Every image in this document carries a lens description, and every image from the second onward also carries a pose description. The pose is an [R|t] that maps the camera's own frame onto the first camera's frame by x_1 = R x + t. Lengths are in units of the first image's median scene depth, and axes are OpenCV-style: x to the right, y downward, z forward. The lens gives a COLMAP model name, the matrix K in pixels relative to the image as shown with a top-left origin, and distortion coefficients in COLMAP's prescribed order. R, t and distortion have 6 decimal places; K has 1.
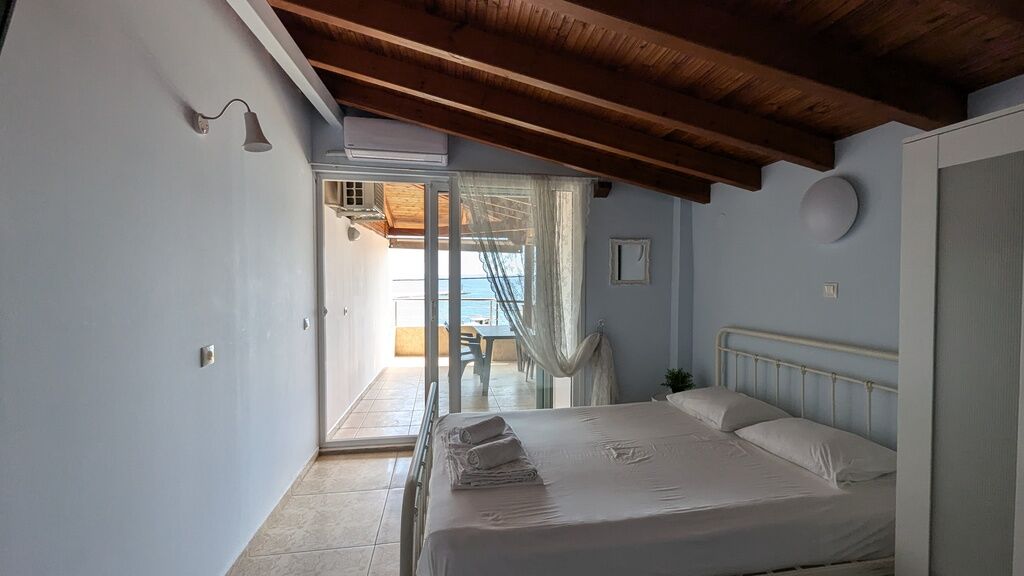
lens RADIAL K [[422.8, 0, 517.2], [0, 422.8, 288.9], [0, 0, 1]] dist [0.000596, -0.000034]
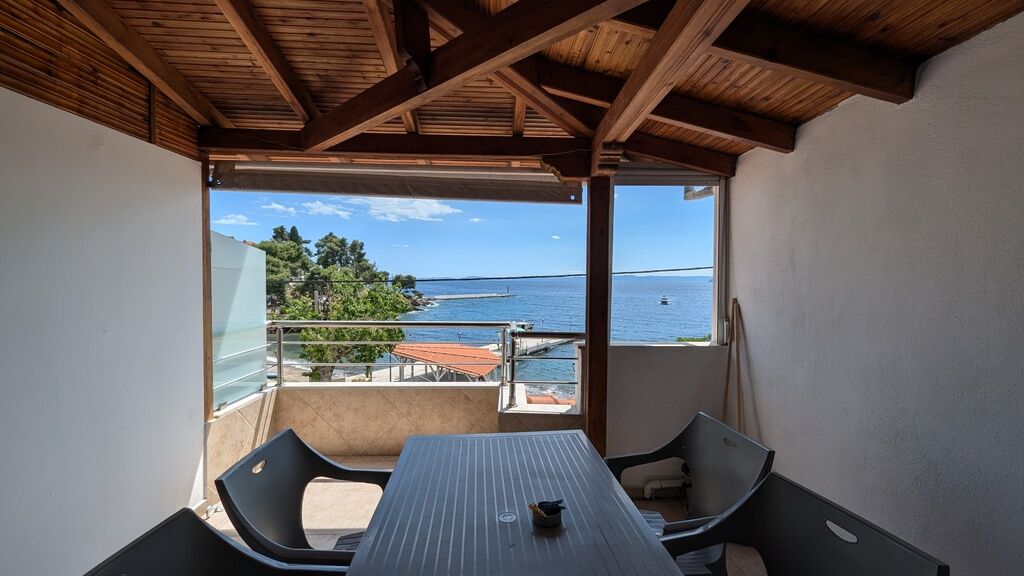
lens RADIAL K [[422.8, 0, 517.2], [0, 422.8, 288.9], [0, 0, 1]] dist [0.000596, -0.000034]
pose [[0.992736, 0.006330, -0.120148, 0.004103], [-0.006639, 0.999976, -0.002172, -0.021210], [0.120131, 0.002954, 0.992754, 1.309937]]
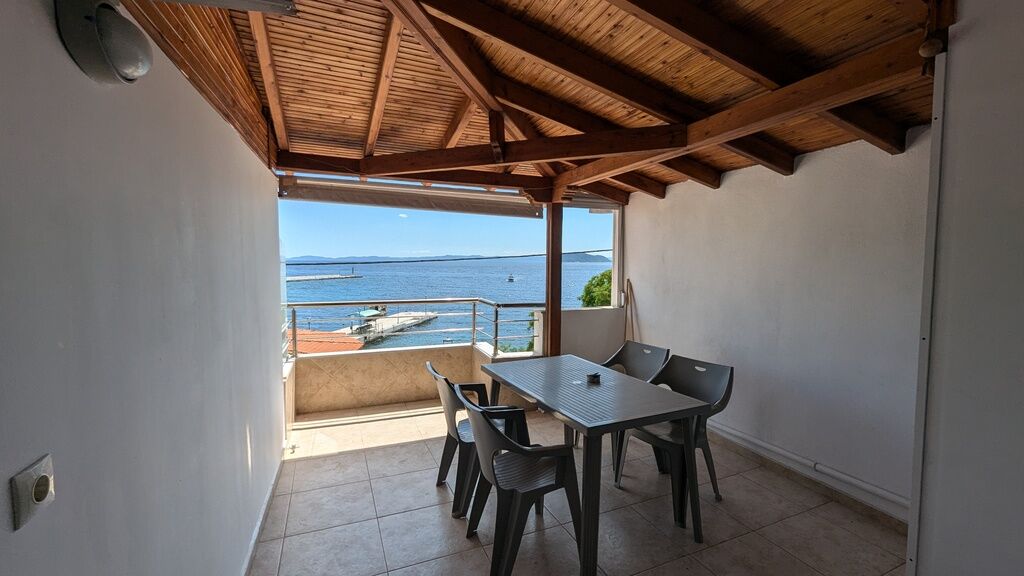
lens RADIAL K [[422.8, 0, 517.2], [0, 422.8, 288.9], [0, 0, 1]] dist [0.000596, -0.000034]
pose [[0.972102, -0.011300, 0.234288, -0.313759], [0.000956, 0.999022, 0.044215, -0.035057], [-0.234558, -0.042757, 0.971161, 0.961839]]
